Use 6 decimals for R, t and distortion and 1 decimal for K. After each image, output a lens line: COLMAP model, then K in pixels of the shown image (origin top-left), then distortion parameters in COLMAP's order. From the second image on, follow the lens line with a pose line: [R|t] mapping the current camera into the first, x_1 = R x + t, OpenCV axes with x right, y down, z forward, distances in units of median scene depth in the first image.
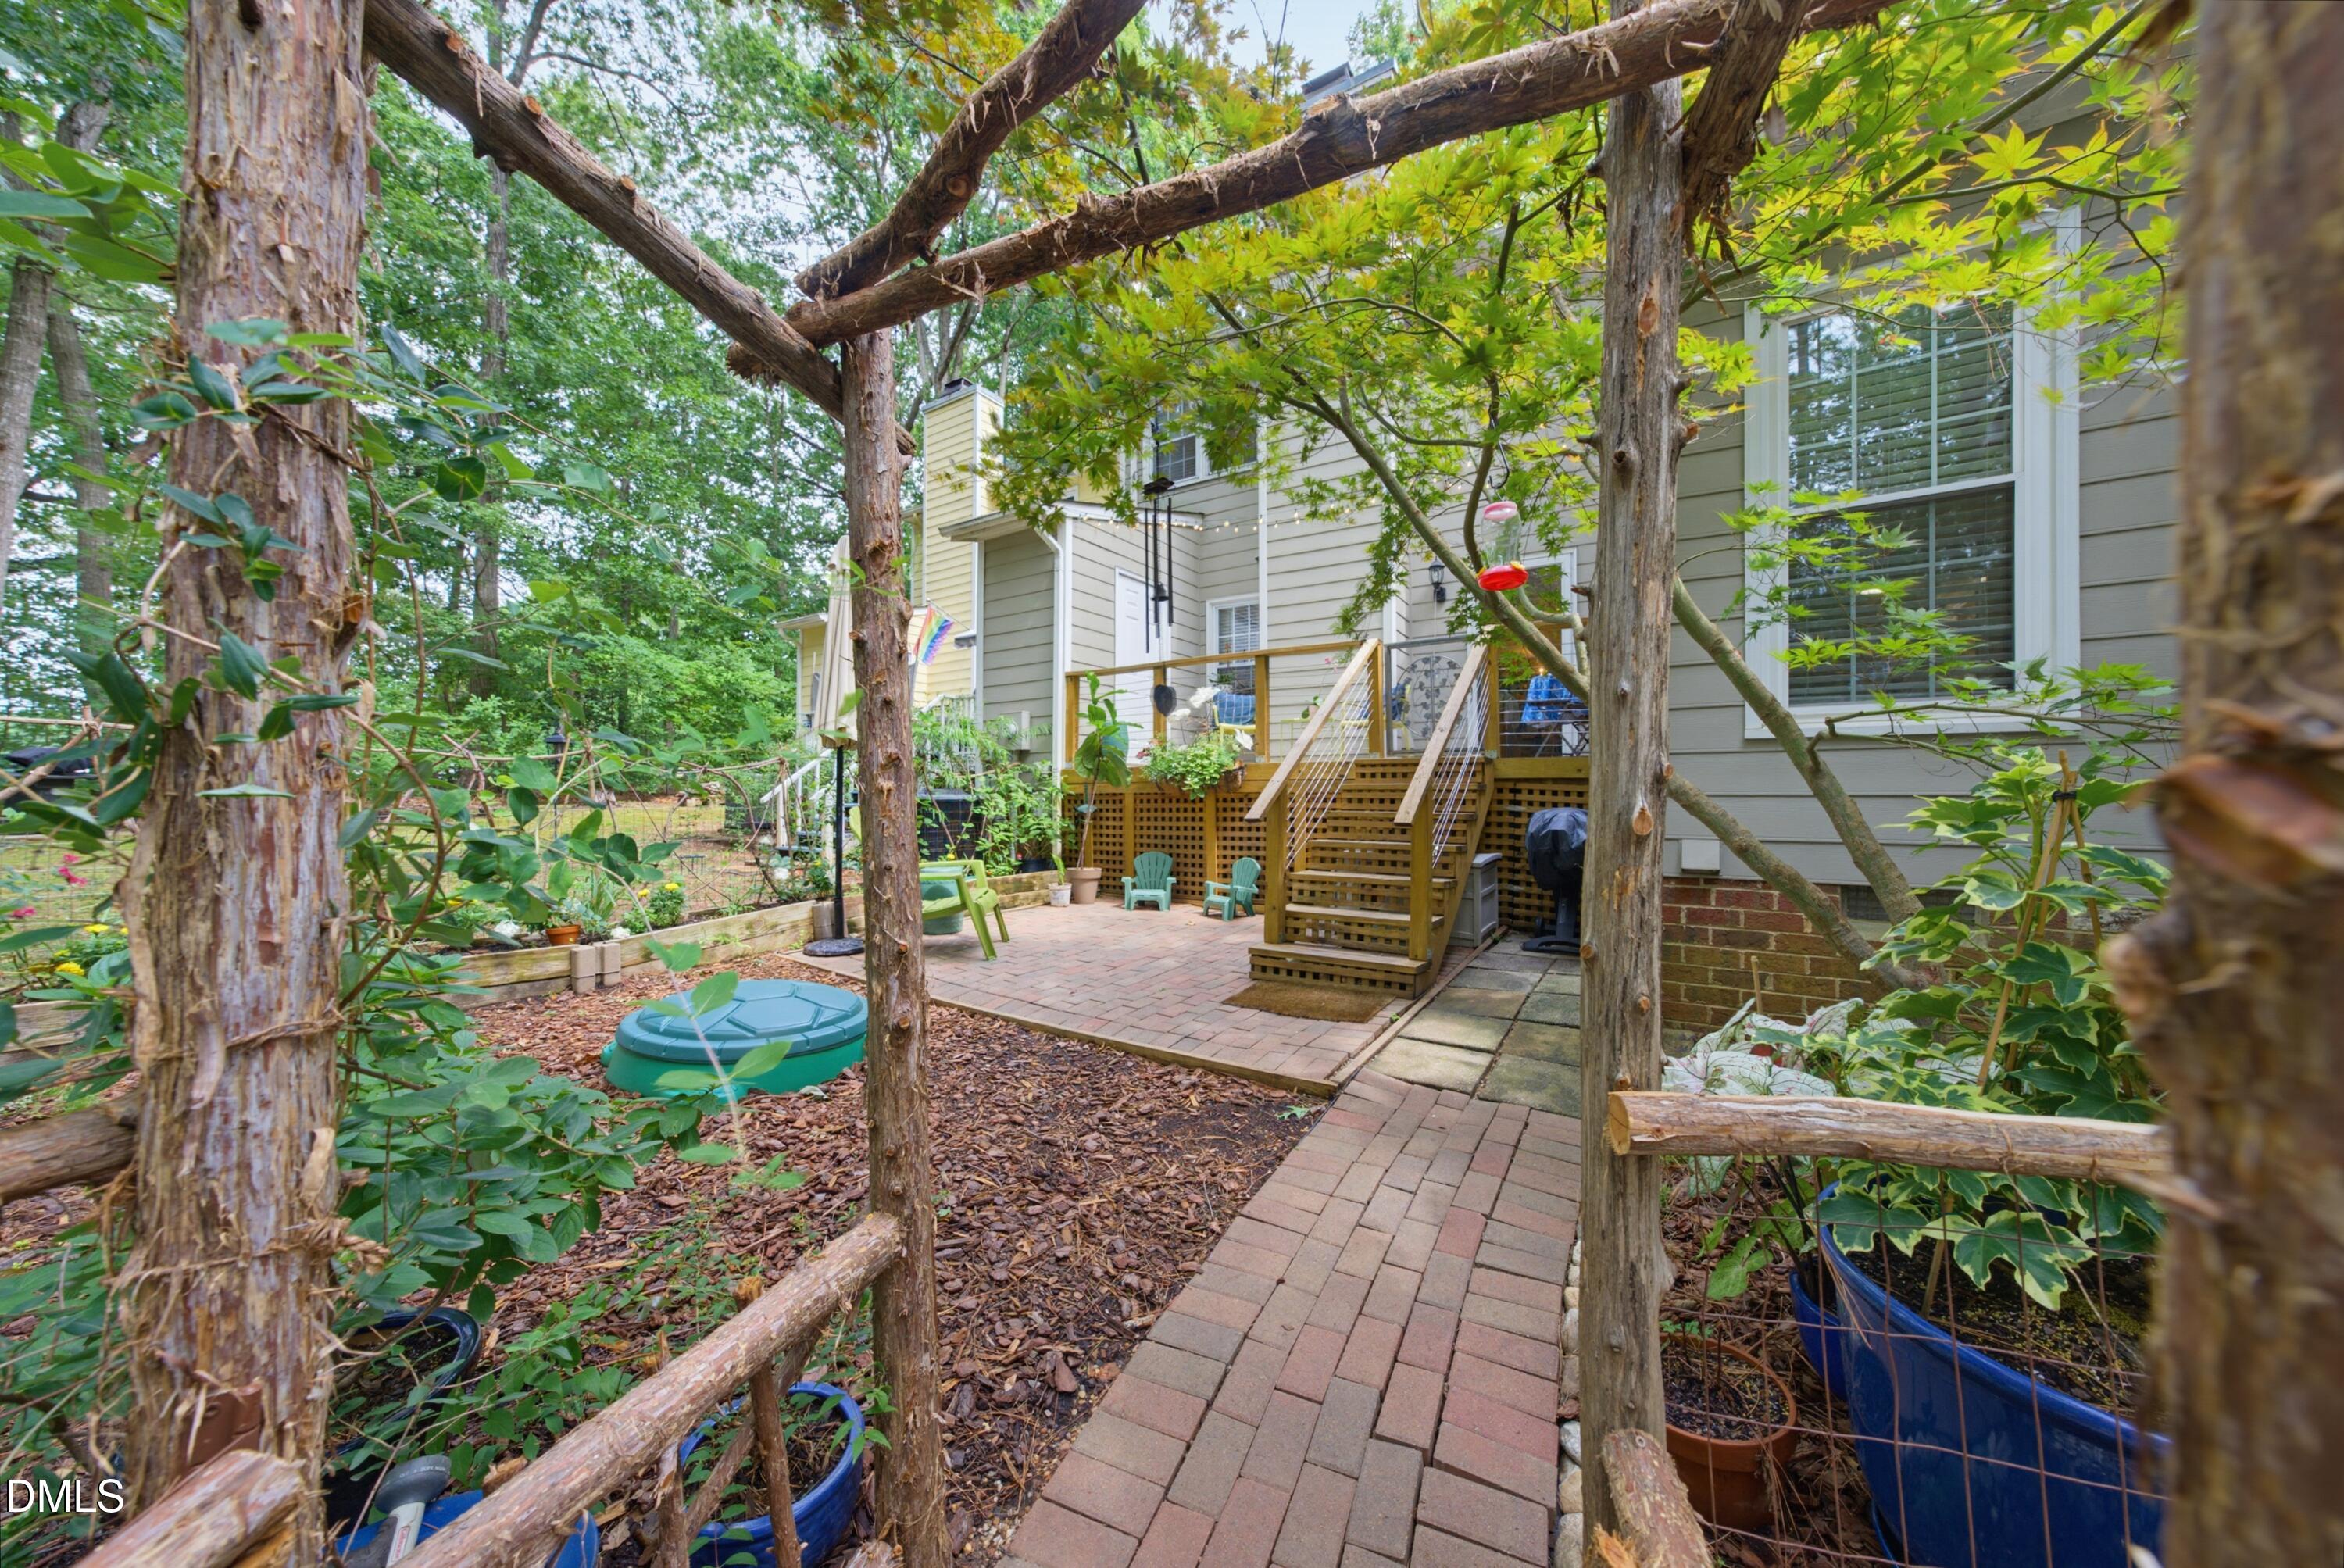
lens RADIAL K [[825.3, 0, 1172.0], [0, 825.3, 784.0], [0, 0, 1]] dist [-0.036772, 0.015850]
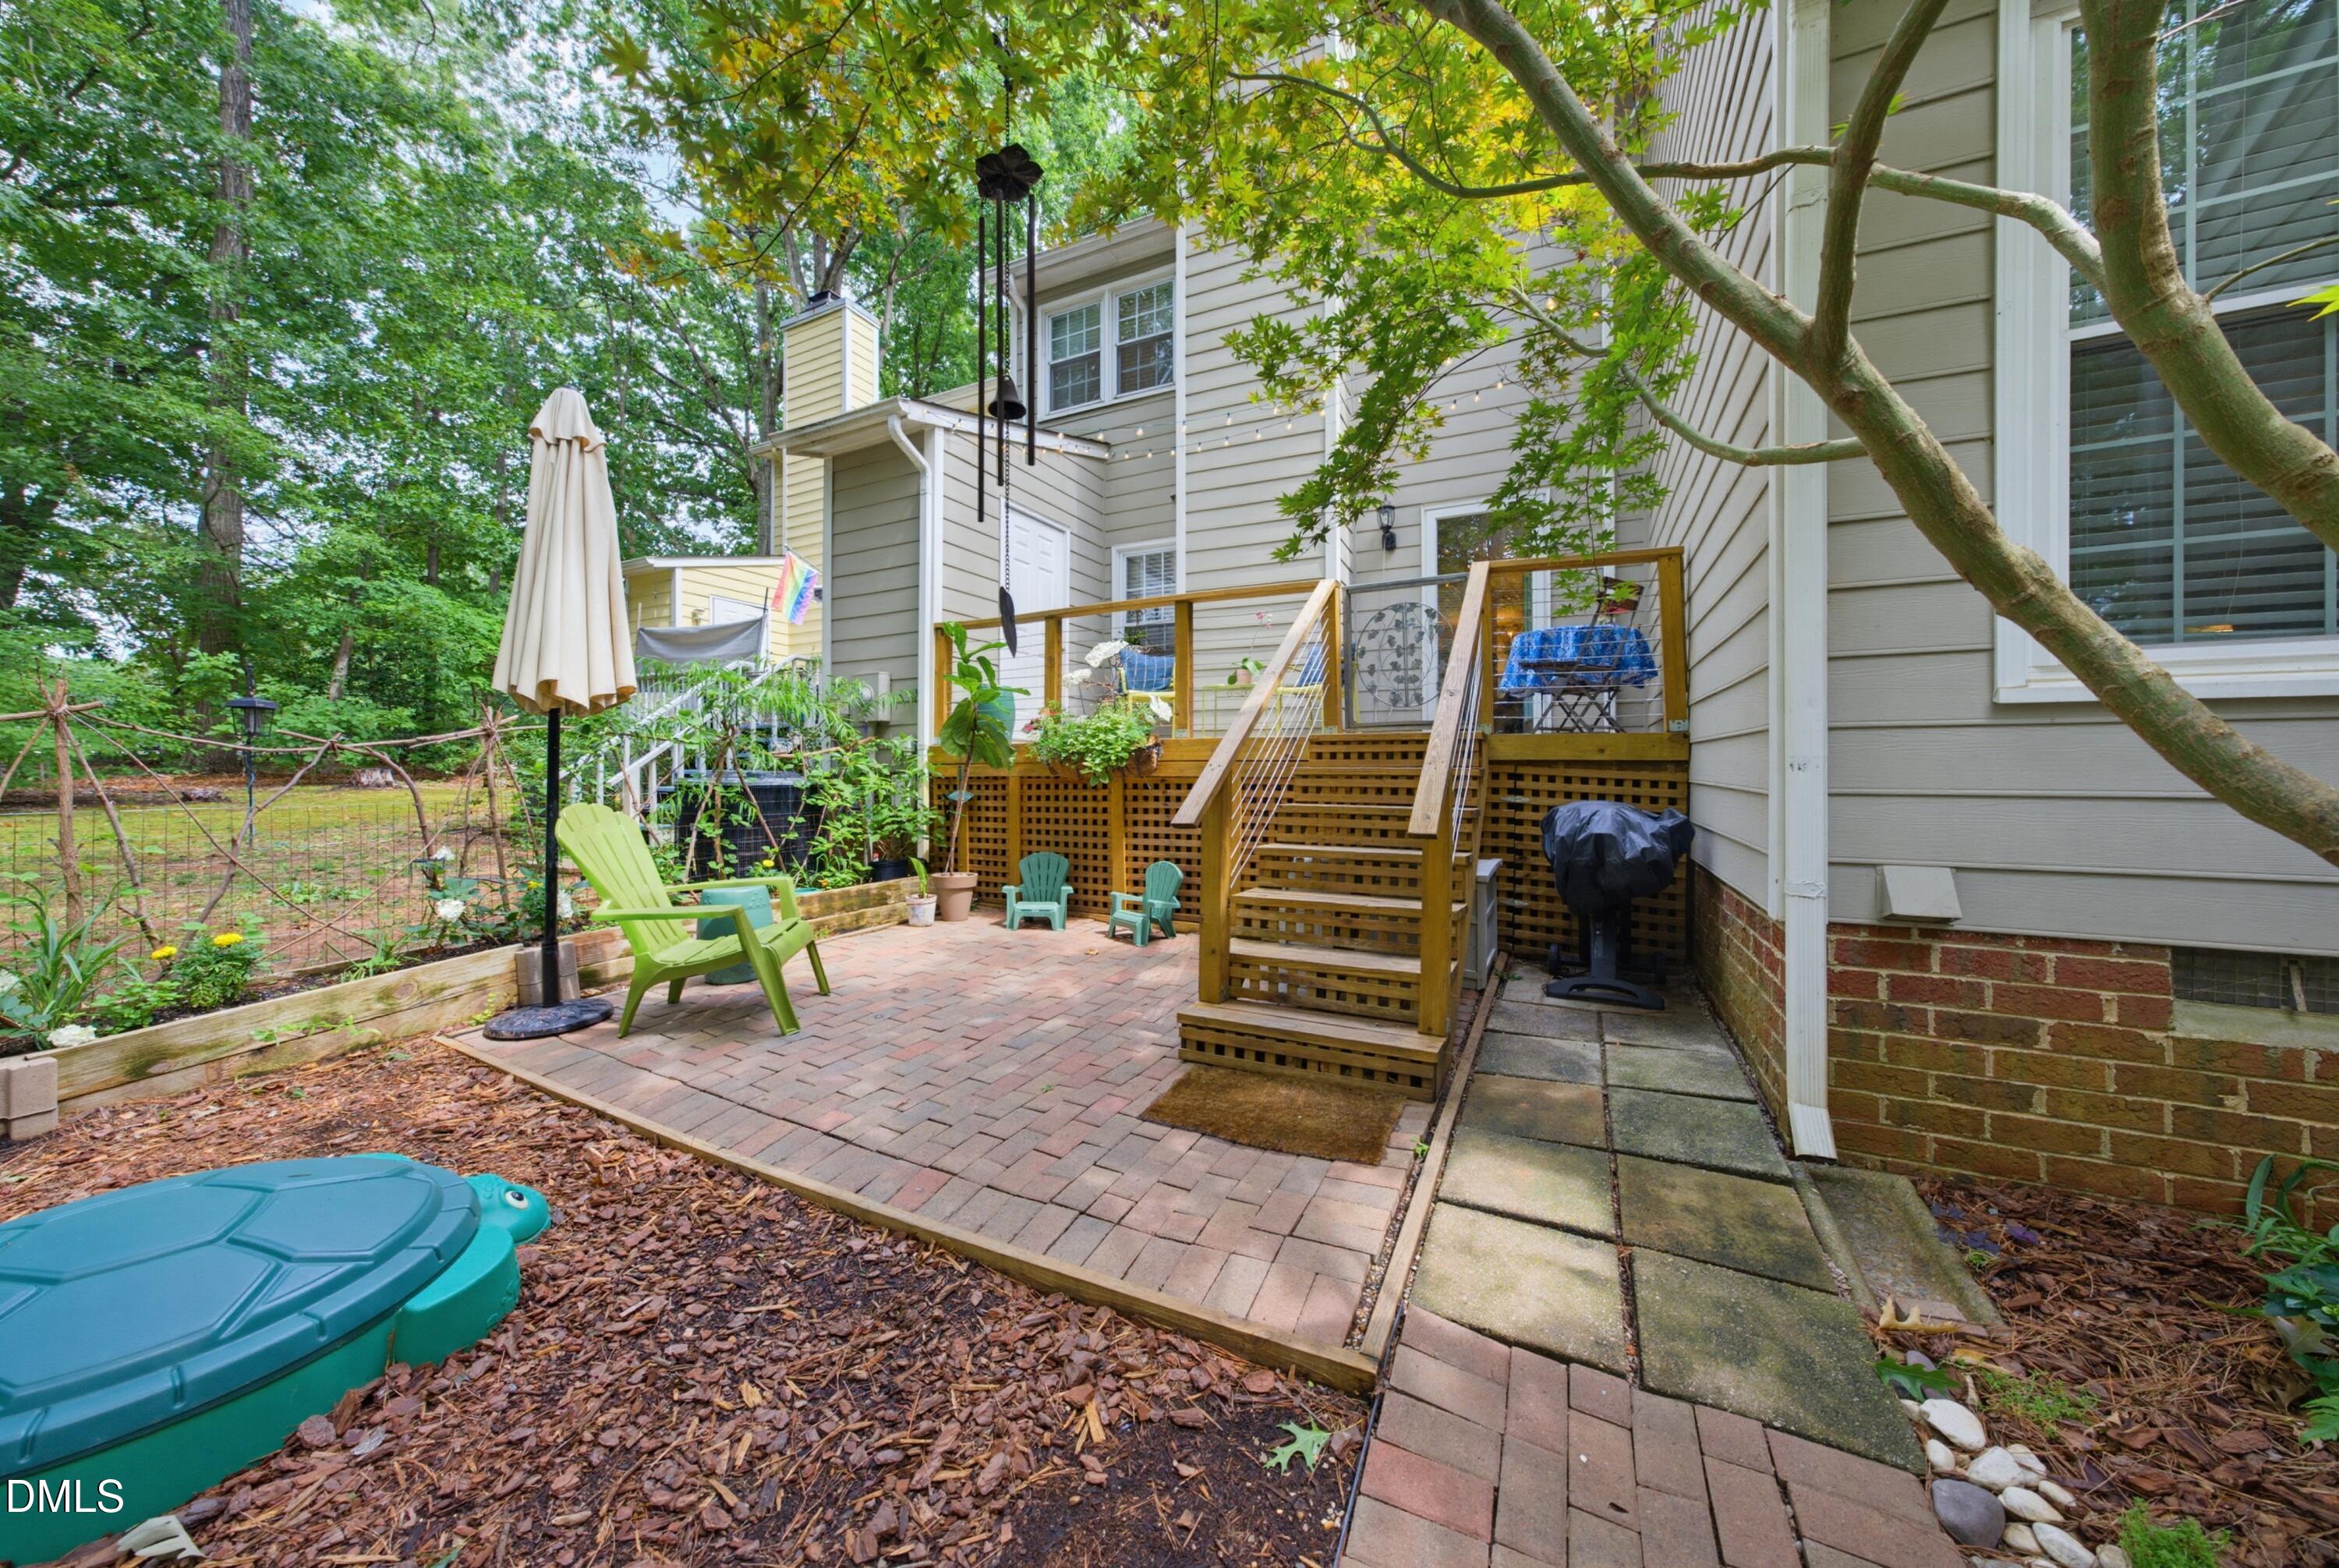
lens RADIAL K [[810.7, 0, 1169.5], [0, 810.7, 761.9], [0, 0, 1]] dist [-0.015582, 0.011656]
pose [[0.993378, 0.001261, 0.114887, 0.007026], [-0.001580, 0.999995, 0.002687, -0.005974], [-0.114883, -0.002850, 0.993375, 0.238700]]
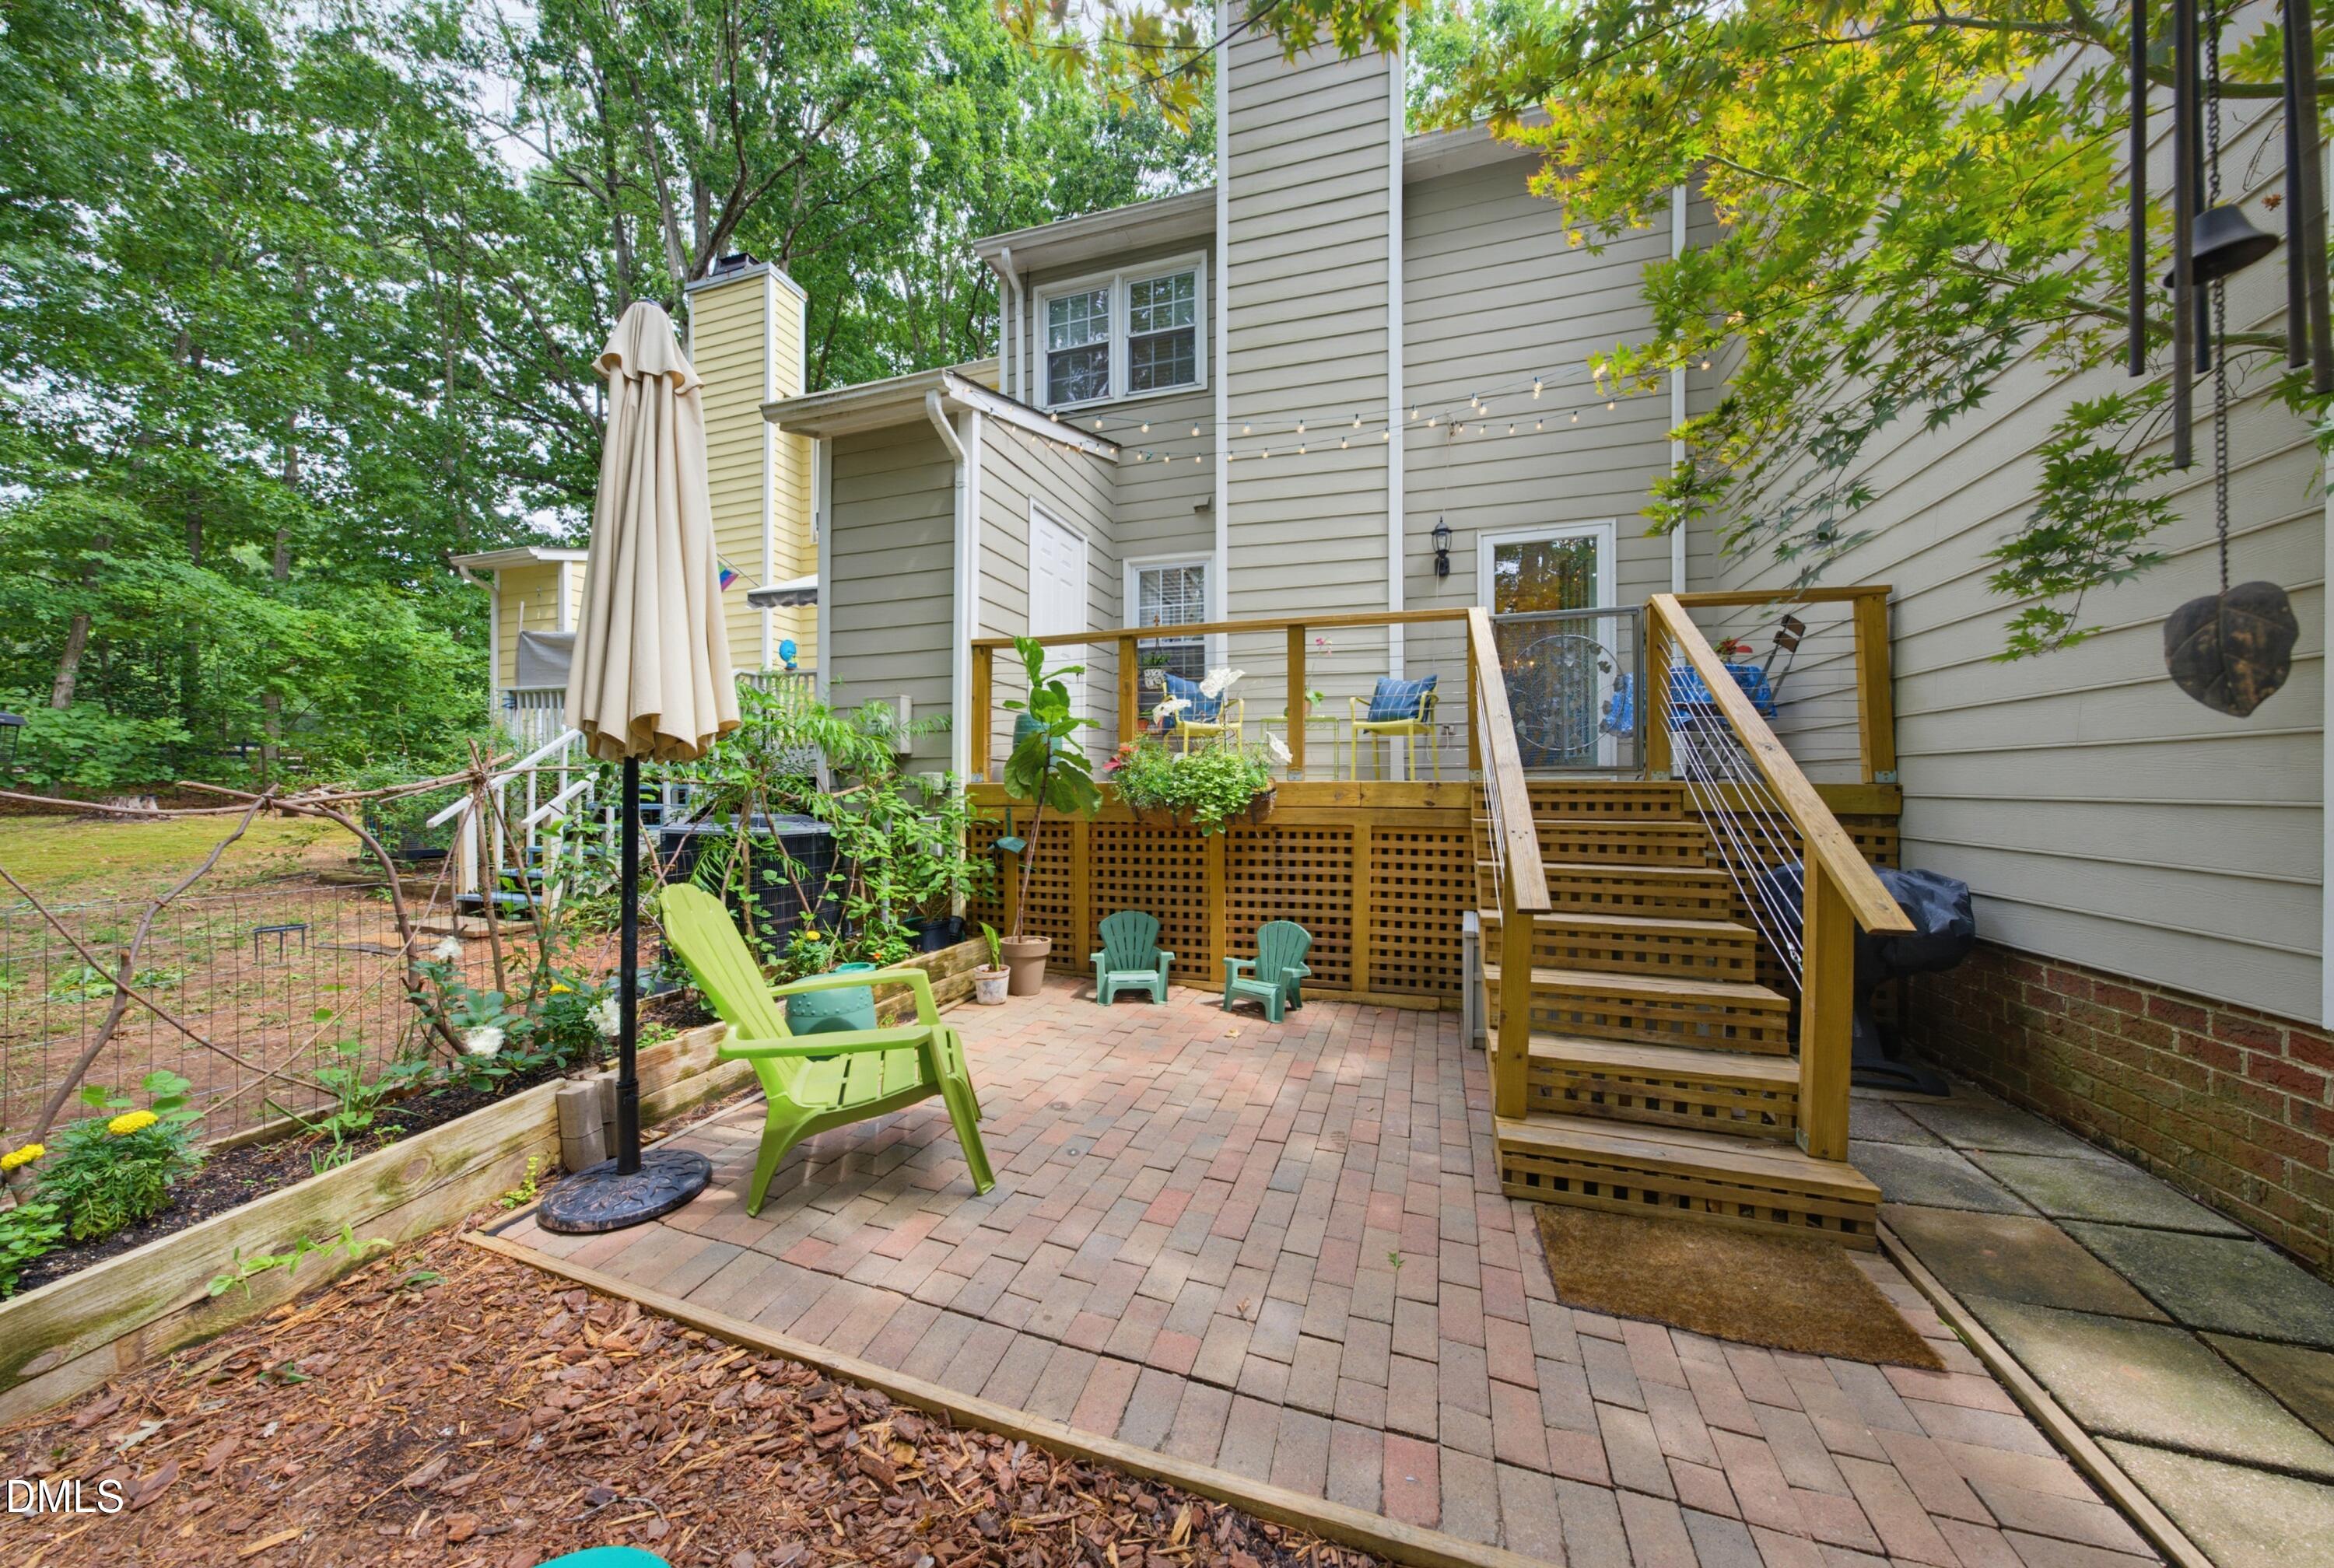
lens RADIAL K [[814.2, 0, 1152.4], [0, 814.2, 783.1], [0, 0, 1]] dist [-0.008649, 0.007178]
pose [[0.966325, 0.005471, 0.257268, -0.186497], [-0.007021, 0.999962, 0.005106, -0.026848], [-0.257230, -0.006740, 0.966327, 0.375770]]
